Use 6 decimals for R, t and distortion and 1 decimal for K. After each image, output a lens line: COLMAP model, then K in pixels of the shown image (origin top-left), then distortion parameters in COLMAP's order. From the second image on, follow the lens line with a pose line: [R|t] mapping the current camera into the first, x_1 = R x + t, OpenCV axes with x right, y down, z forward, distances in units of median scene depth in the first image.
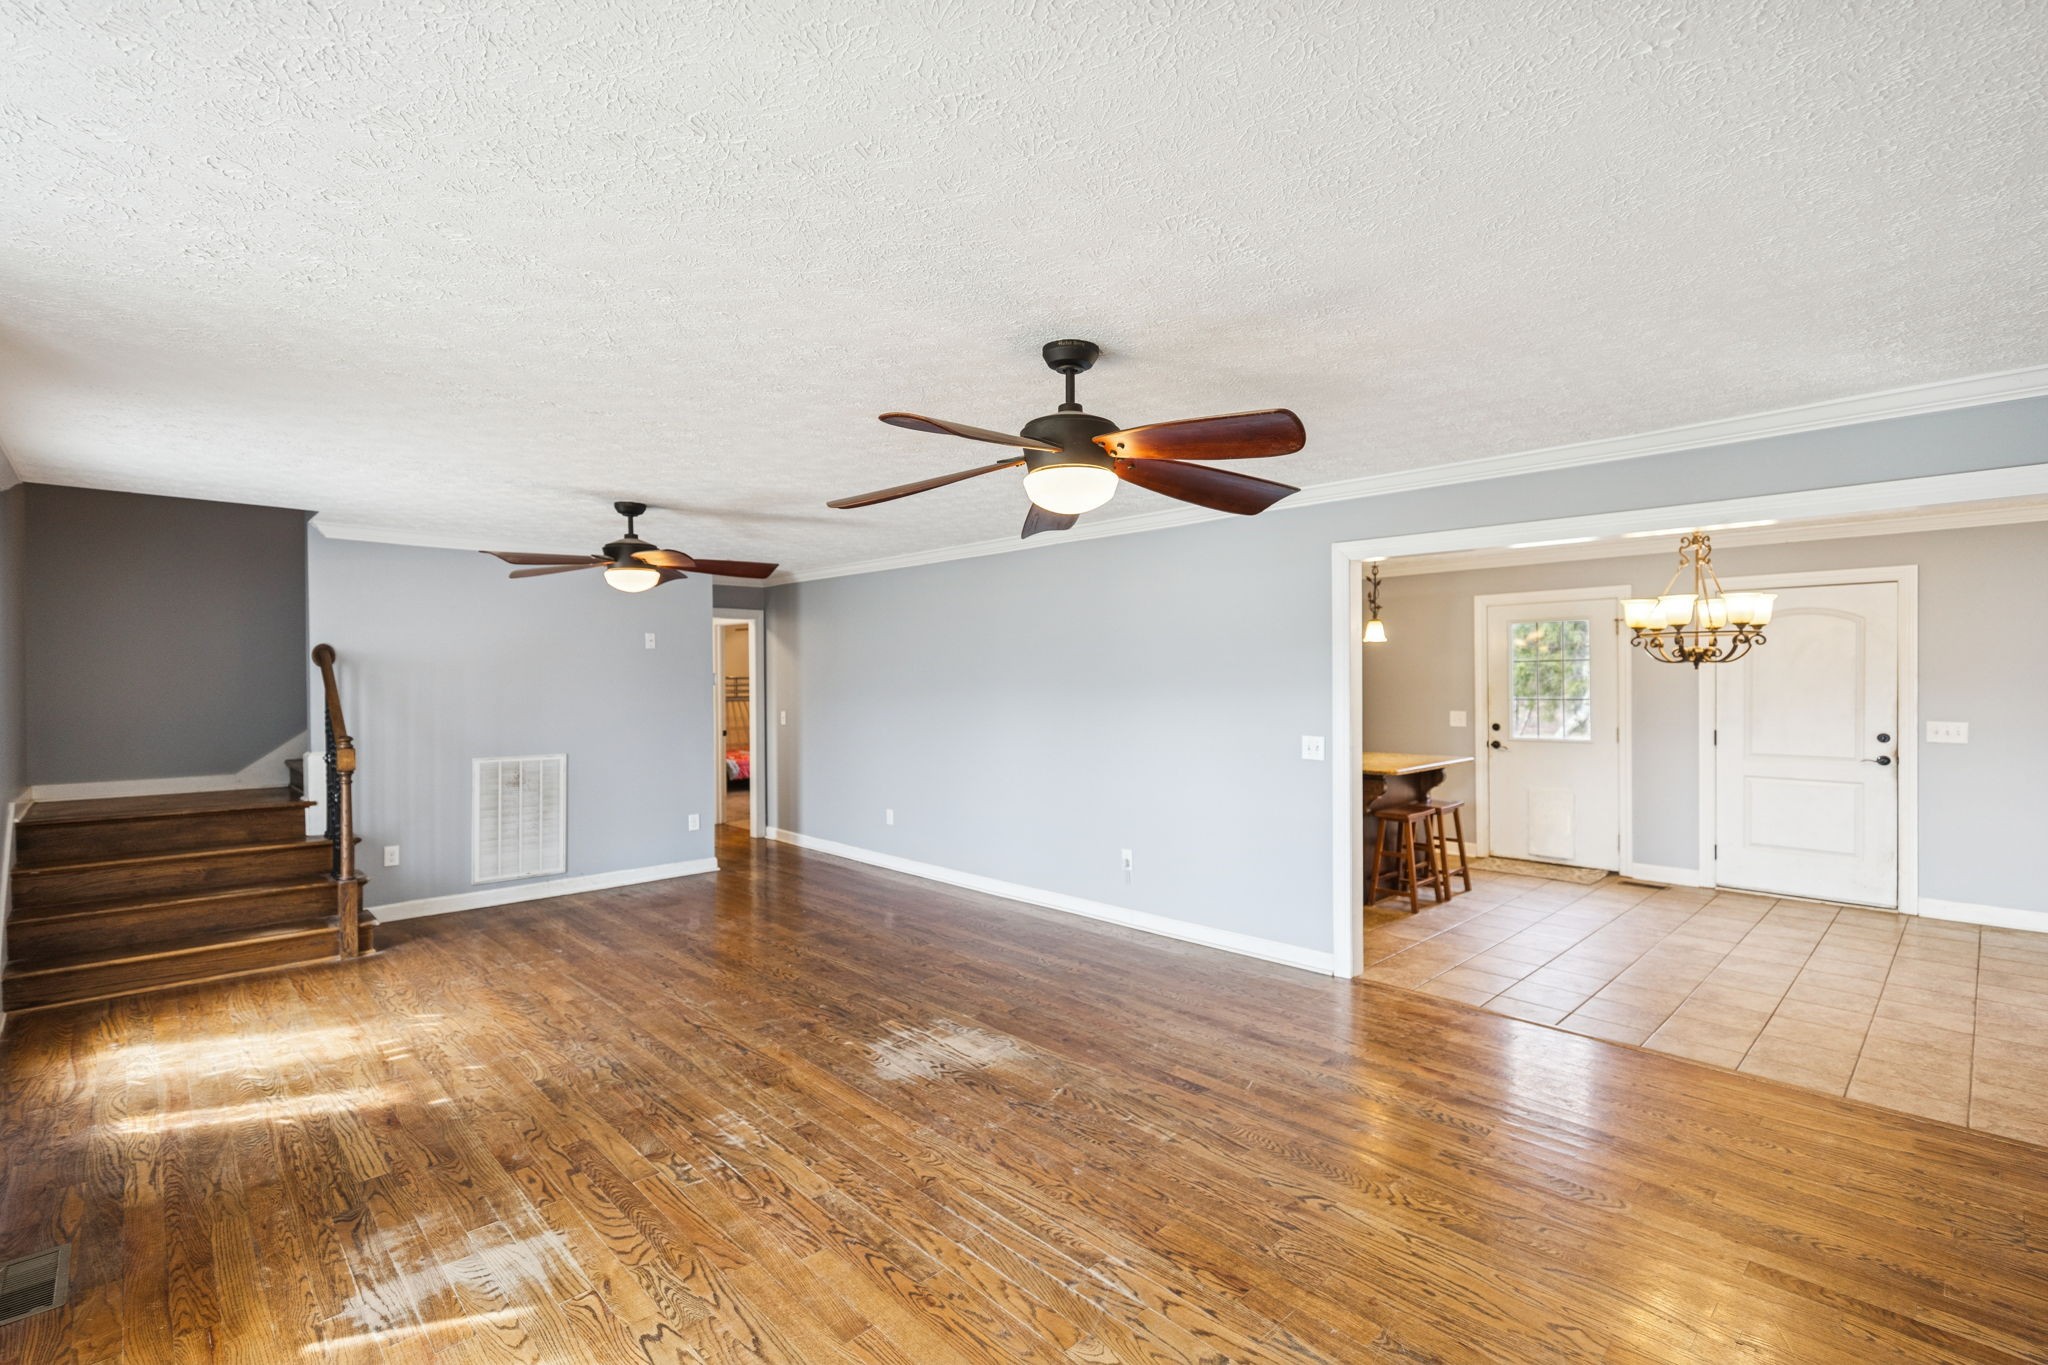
lens RADIAL K [[938.8, 0, 1024.0], [0, 938.8, 682.5], [0, 0, 1]] dist [0.002995, 0.000326]
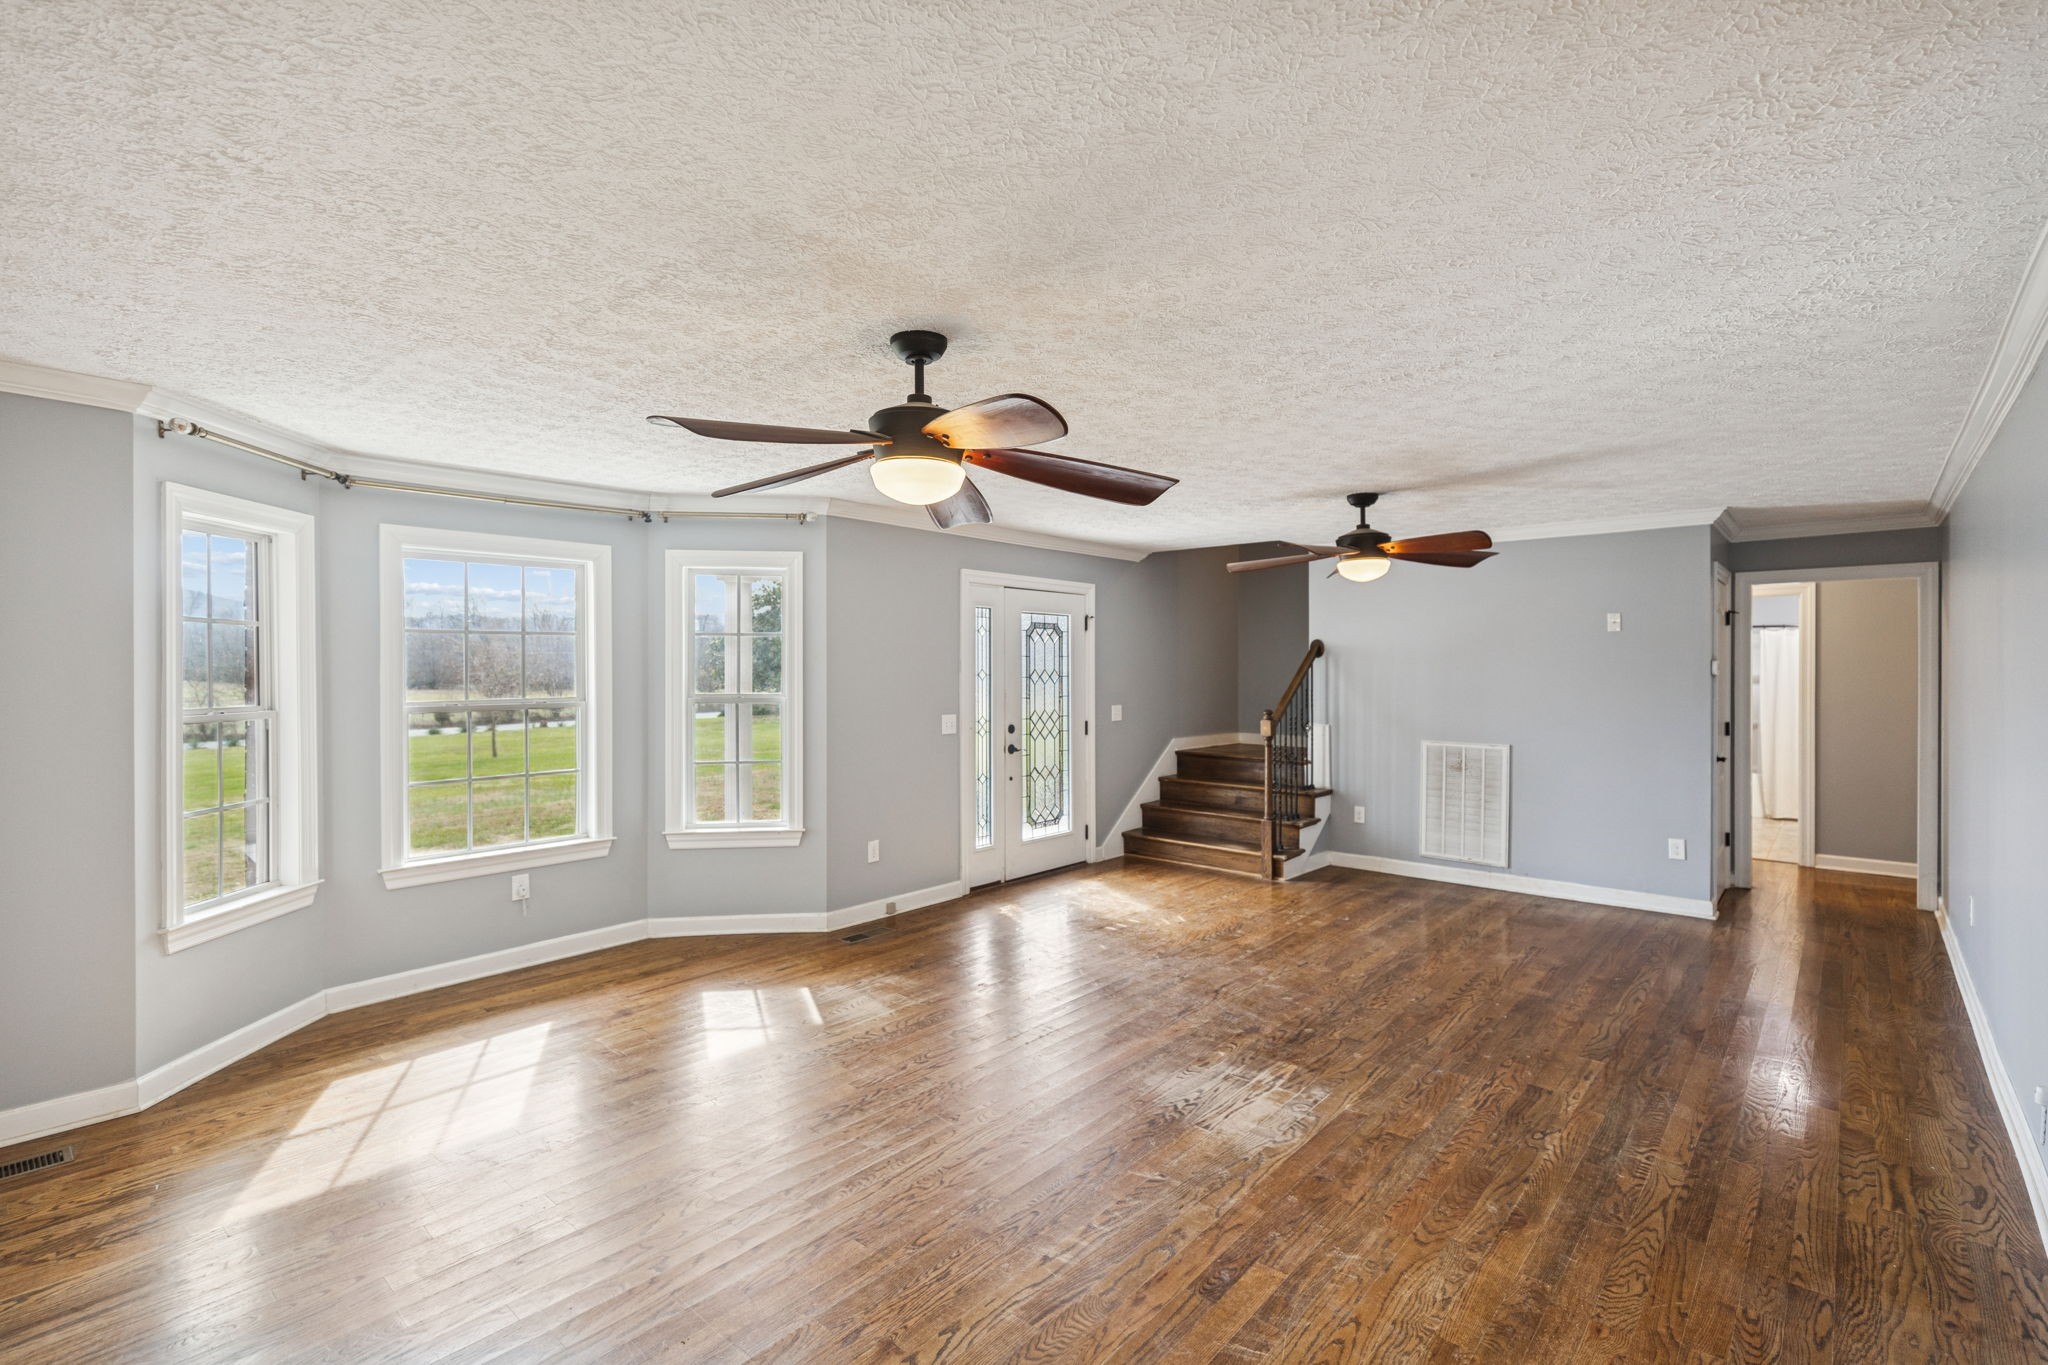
lens RADIAL K [[938.8, 0, 1024.0], [0, 938.8, 682.5], [0, 0, 1]] dist [0.002995, 0.000326]
pose [[0.079358, 0.019257, -0.996660, 0.653567], [-0.005386, 0.999807, 0.018889, -0.005794], [0.996832, 0.003869, 0.079446, 0.646286]]
